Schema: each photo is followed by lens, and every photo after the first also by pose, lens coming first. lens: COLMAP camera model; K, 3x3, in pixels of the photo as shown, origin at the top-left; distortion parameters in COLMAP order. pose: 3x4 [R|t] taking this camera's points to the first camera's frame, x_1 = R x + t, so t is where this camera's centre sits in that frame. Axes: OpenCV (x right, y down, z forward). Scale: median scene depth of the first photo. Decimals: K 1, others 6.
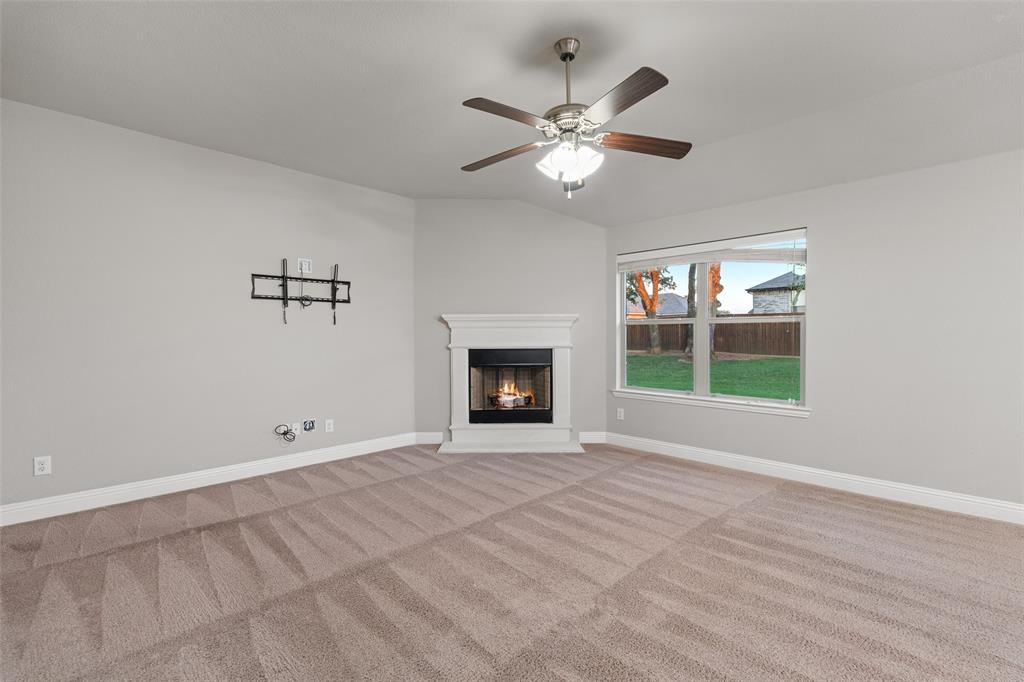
lens RADIAL K [[458.5, 0, 506.8], [0, 458.5, 341.3], [0, 0, 1]] dist [-0.005166, 0.001290]
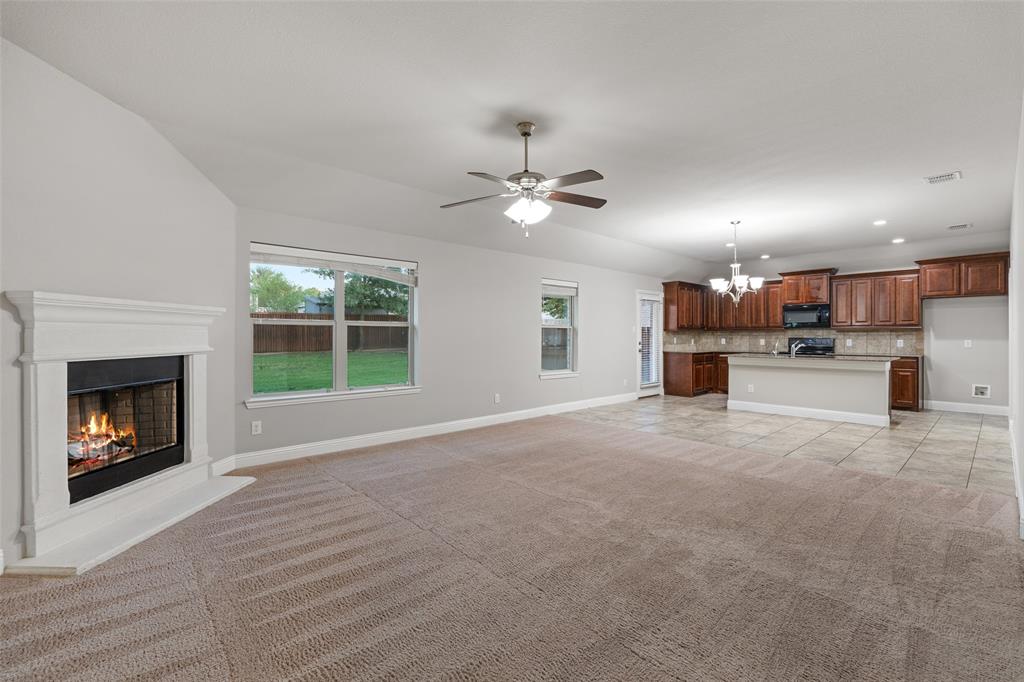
lens RADIAL K [[458.5, 0, 521.1], [0, 458.5, 335.9], [0, 0, 1]] dist [-0.005166, 0.001290]
pose [[0.008926, 0.002005, 0.999958, -0.608335], [0.008373, 0.999963, -0.002080, -0.007848], [-0.999925, 0.008391, 0.008909, 0.494907]]
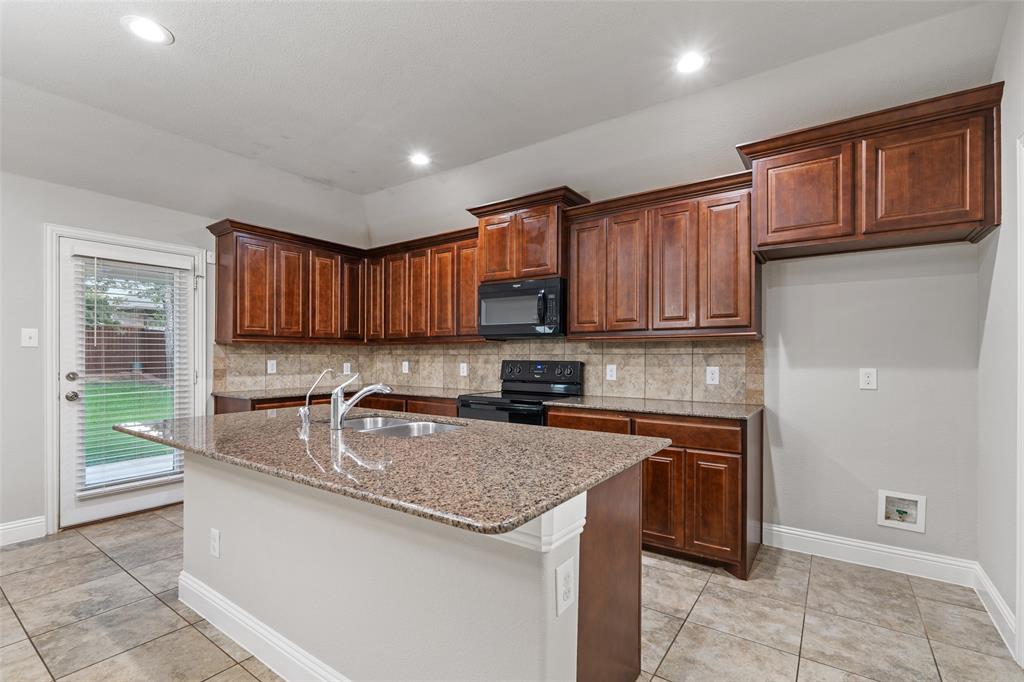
lens RADIAL K [[458.5, 0, 507.8], [0, 458.5, 357.5], [0, 0, 1]] dist [-0.005166, 0.001290]
pose [[-0.170731, -0.001005, 0.985317, 0.434858], [0.006850, 0.999974, 0.002207, -0.002190], [-0.985294, 0.007126, -0.170719, -0.436778]]
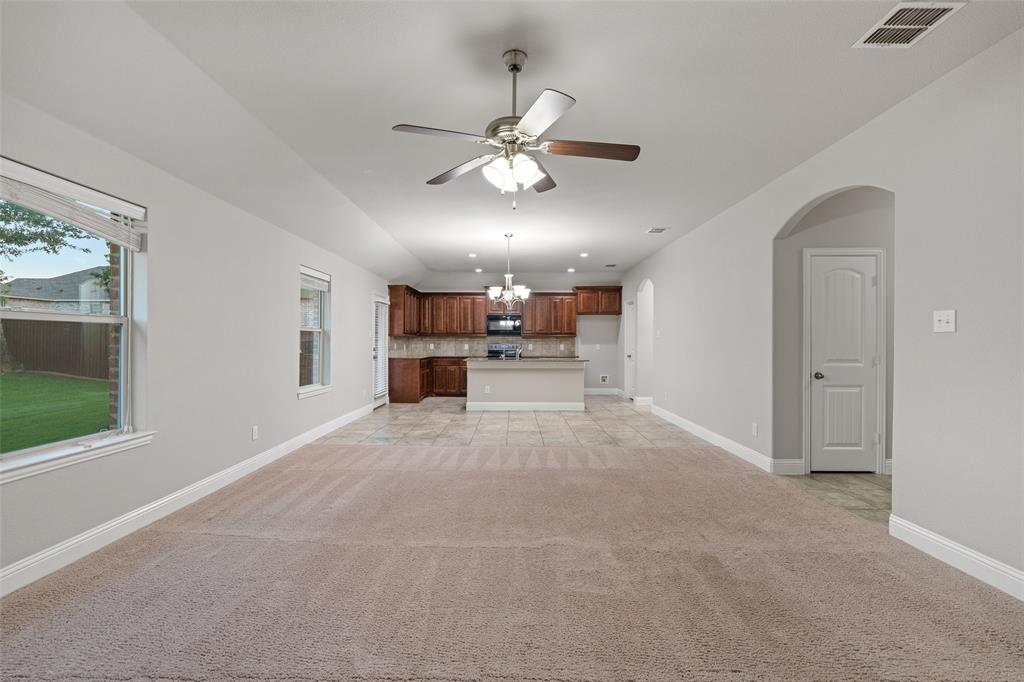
lens RADIAL K [[442.3, 0, 516.1], [0, 442.3, 344.7], [0, 0, 1]] dist [-0.004896, 0.000104]
pose [[-0.720327, -0.004904, 0.693618, -0.276223], [0.005170, 0.999909, 0.012438, -0.012216], [-0.693616, 0.012545, -0.720236, 0.827256]]
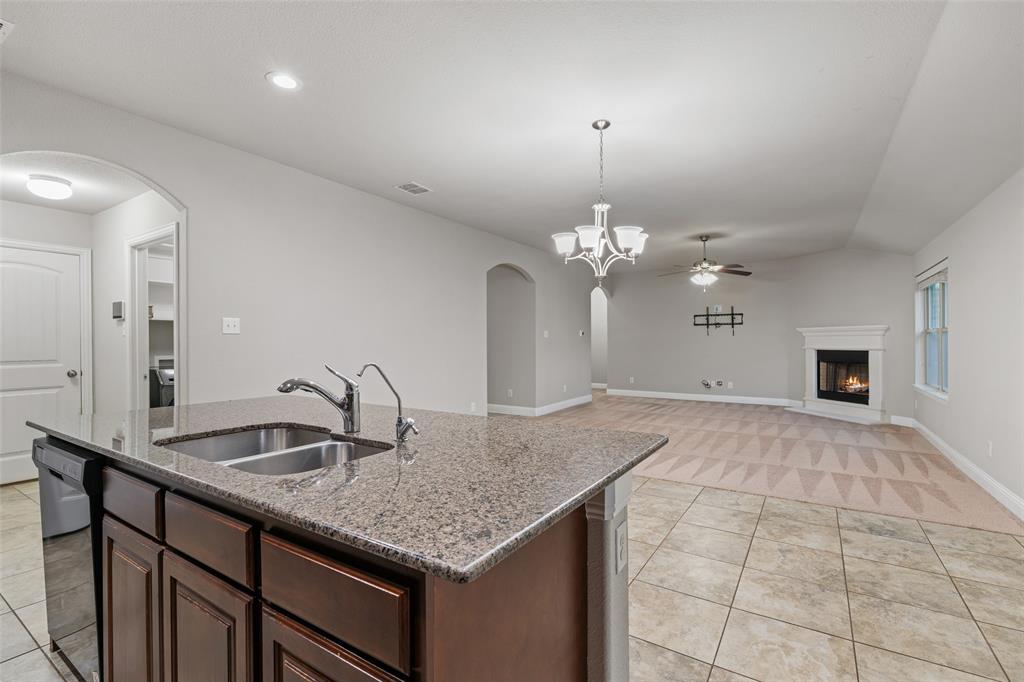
lens RADIAL K [[458.5, 0, 521.2], [0, 458.5, 344.5], [0, 0, 1]] dist [-0.005166, 0.001290]
pose [[0.233005, 0.008216, -0.972441, 1.200871], [-0.006747, 0.999954, 0.006832, -0.004338], [0.972452, 0.004969, 0.233050, -0.328501]]
